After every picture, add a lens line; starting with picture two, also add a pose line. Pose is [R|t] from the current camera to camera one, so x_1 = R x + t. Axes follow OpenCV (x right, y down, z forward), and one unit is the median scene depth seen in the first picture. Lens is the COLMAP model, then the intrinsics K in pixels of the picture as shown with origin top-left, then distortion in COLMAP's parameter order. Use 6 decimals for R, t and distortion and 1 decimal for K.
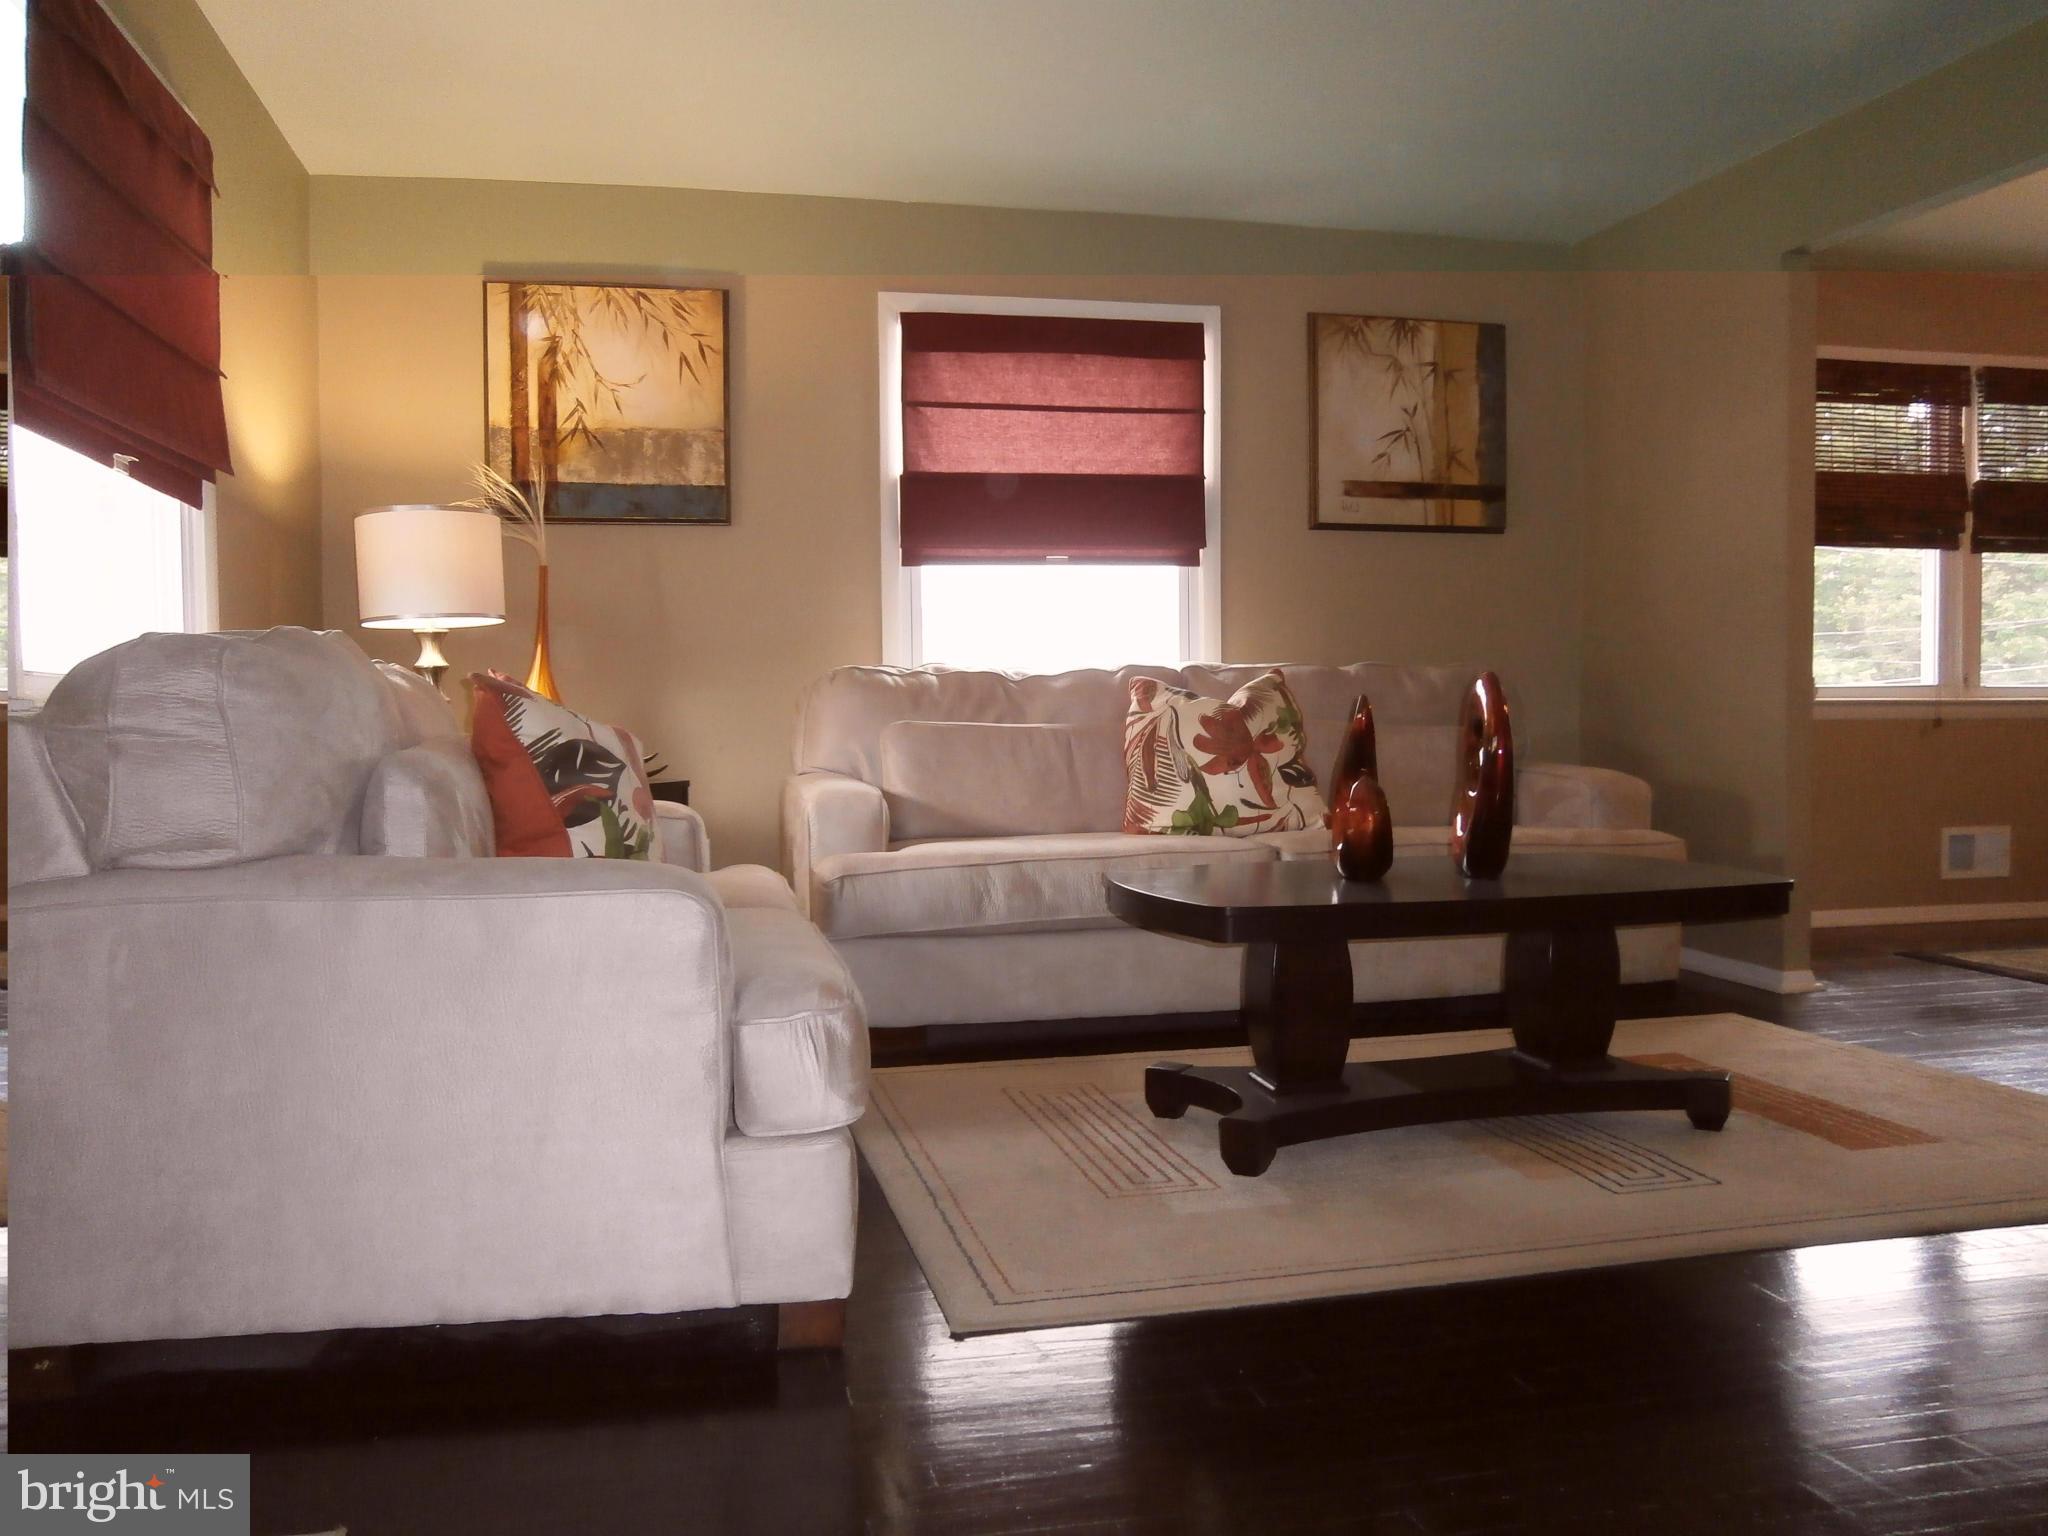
lens RADIAL K [[1642.9, 0, 1024.0], [0, 1642.9, 768.0], [0, 0, 1]] dist [-0.049276, 0.018555]
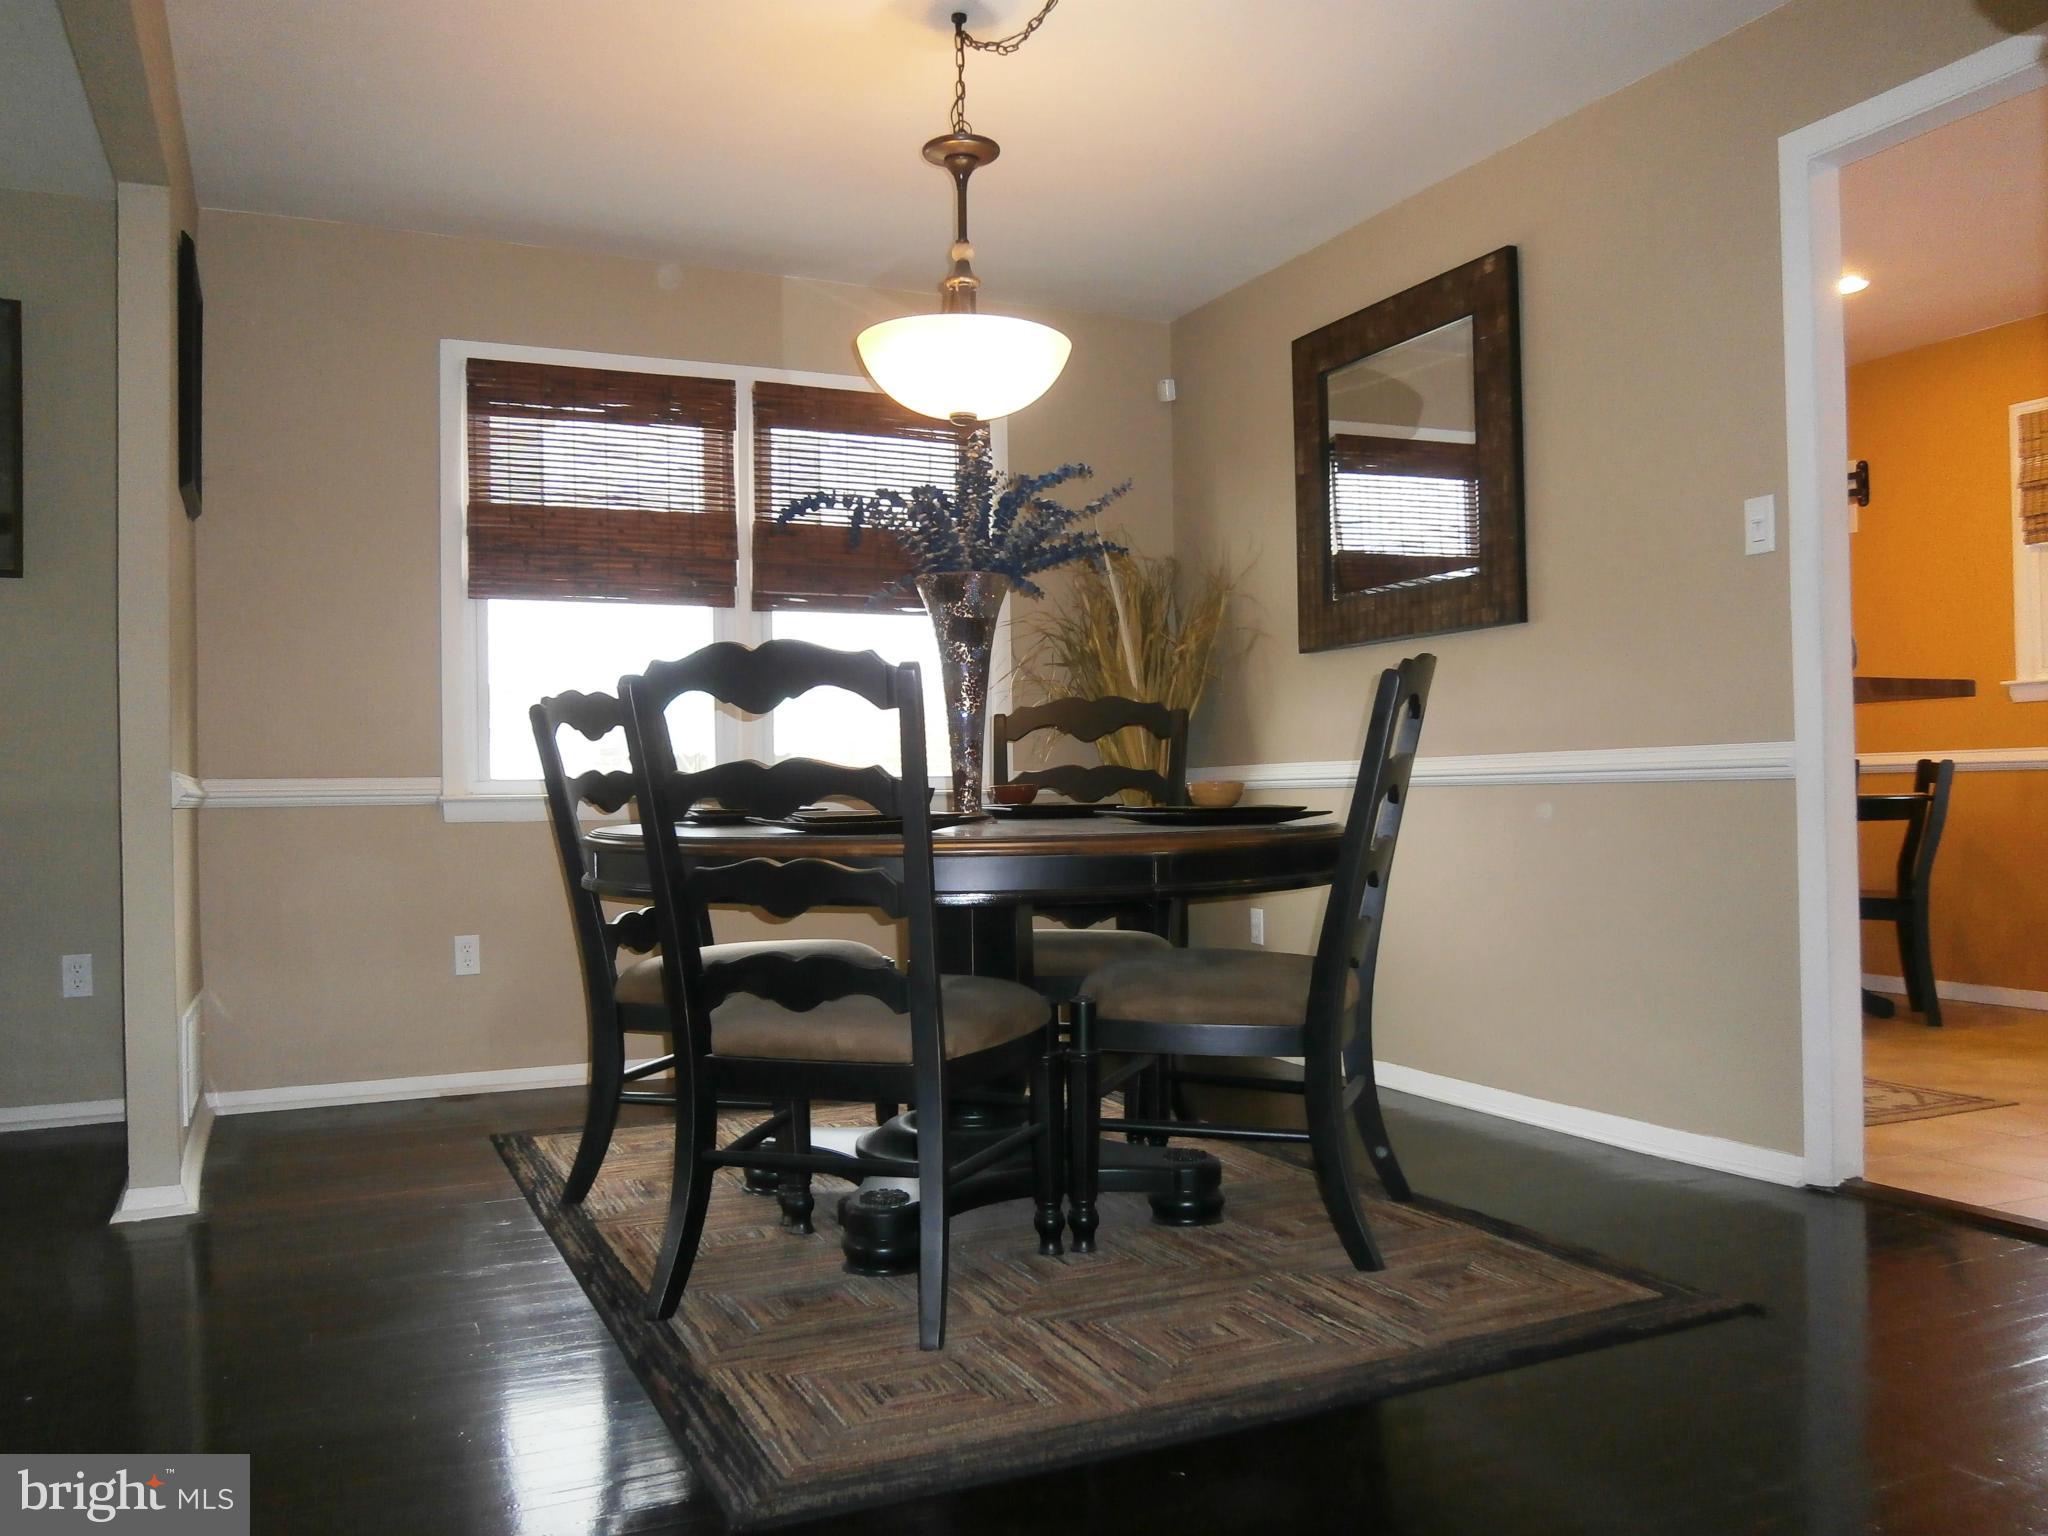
lens RADIAL K [[1642.9, 0, 1024.0], [0, 1642.9, 768.0], [0, 0, 1]] dist [-0.049276, 0.018555]
pose [[0.980613, -0.004653, 0.195900, 0.672867], [0.014167, 0.998785, -0.047193, -0.018282], [-0.195442, 0.049054, 0.979488, 0.217600]]
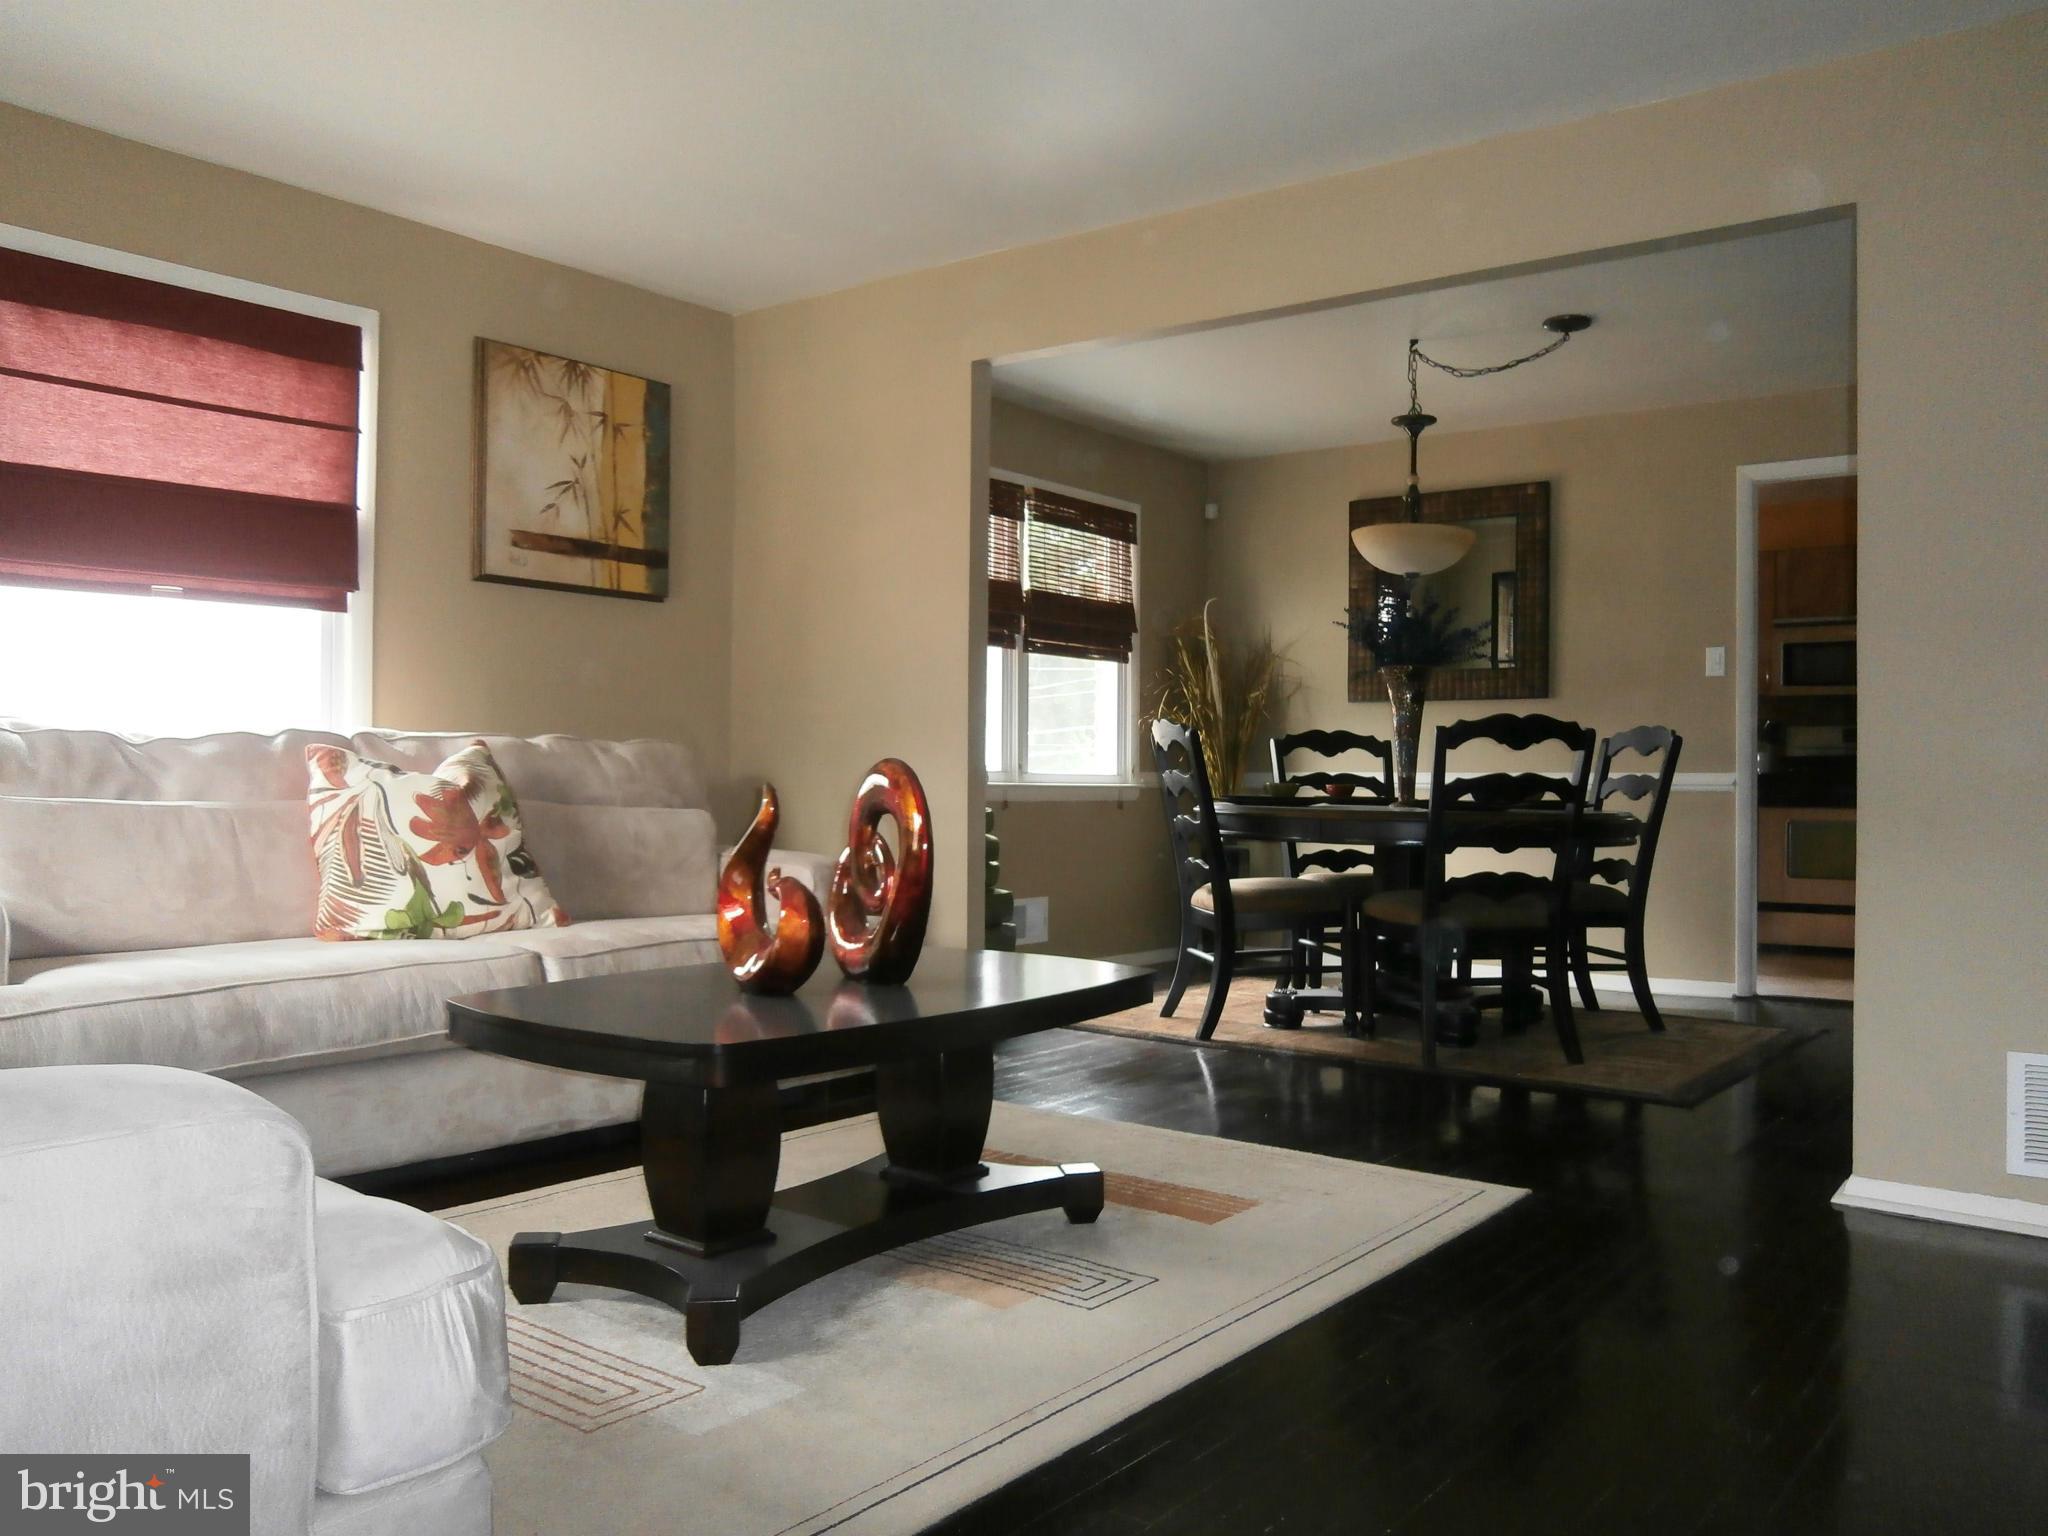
lens RADIAL K [[1642.9, 0, 1024.0], [0, 1642.9, 768.0], [0, 0, 1]] dist [-0.049276, 0.018555]
pose [[0.781315, 0.022070, 0.623747, -0.143273], [0.003374, 0.999211, -0.039581, -0.009800], [-0.624128, 0.033029, 0.780623, 0.139154]]
